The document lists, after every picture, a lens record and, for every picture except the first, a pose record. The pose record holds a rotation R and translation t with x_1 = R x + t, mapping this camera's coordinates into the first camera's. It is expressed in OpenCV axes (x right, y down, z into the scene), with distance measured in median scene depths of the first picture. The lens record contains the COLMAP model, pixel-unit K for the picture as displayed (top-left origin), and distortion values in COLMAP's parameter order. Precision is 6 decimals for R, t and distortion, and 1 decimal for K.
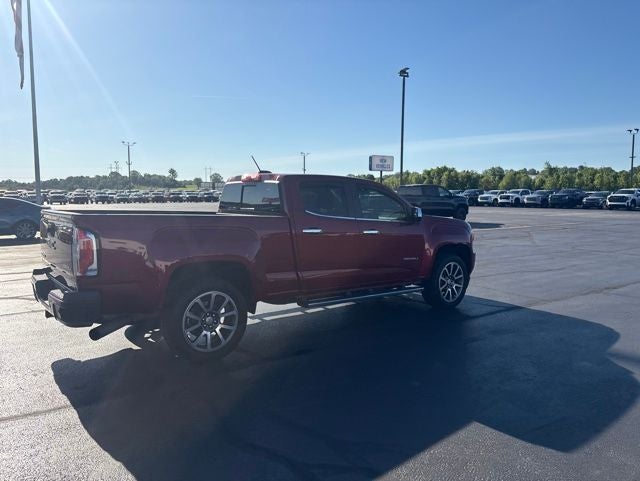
lens RADIAL K [[486.9, 0, 323.0], [0, 486.9, 241.5], [0, 0, 1]] dist [0.047147, -0.041718]
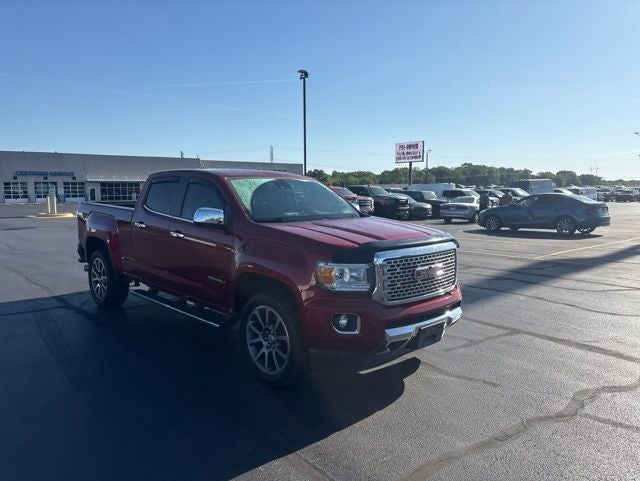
lens RADIAL K [[486.9, 0, 324.7], [0, 486.9, 244.8], [0, 0, 1]] dist [0.047147, -0.041718]
pose [[0.104577, 0.107892, -0.988647, 0.129574], [-0.092759, 0.990823, 0.098318, -0.014583], [0.990181, 0.081424, 0.113625, 0.153812]]
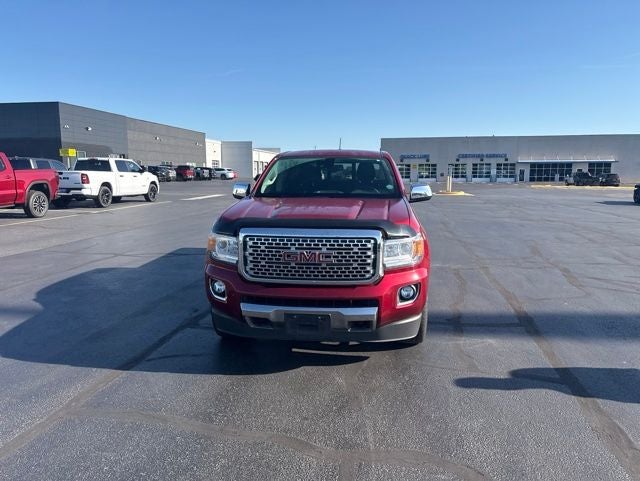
lens RADIAL K [[486.9, 0, 326.1], [0, 486.9, 241.5], [0, 0, 1]] dist [0.047147, -0.041718]
pose [[-0.680598, 0.098716, -0.725976, 0.099373], [-0.078528, 0.975345, 0.206243, -0.023039], [0.728436, 0.197378, -0.656066, 0.245570]]
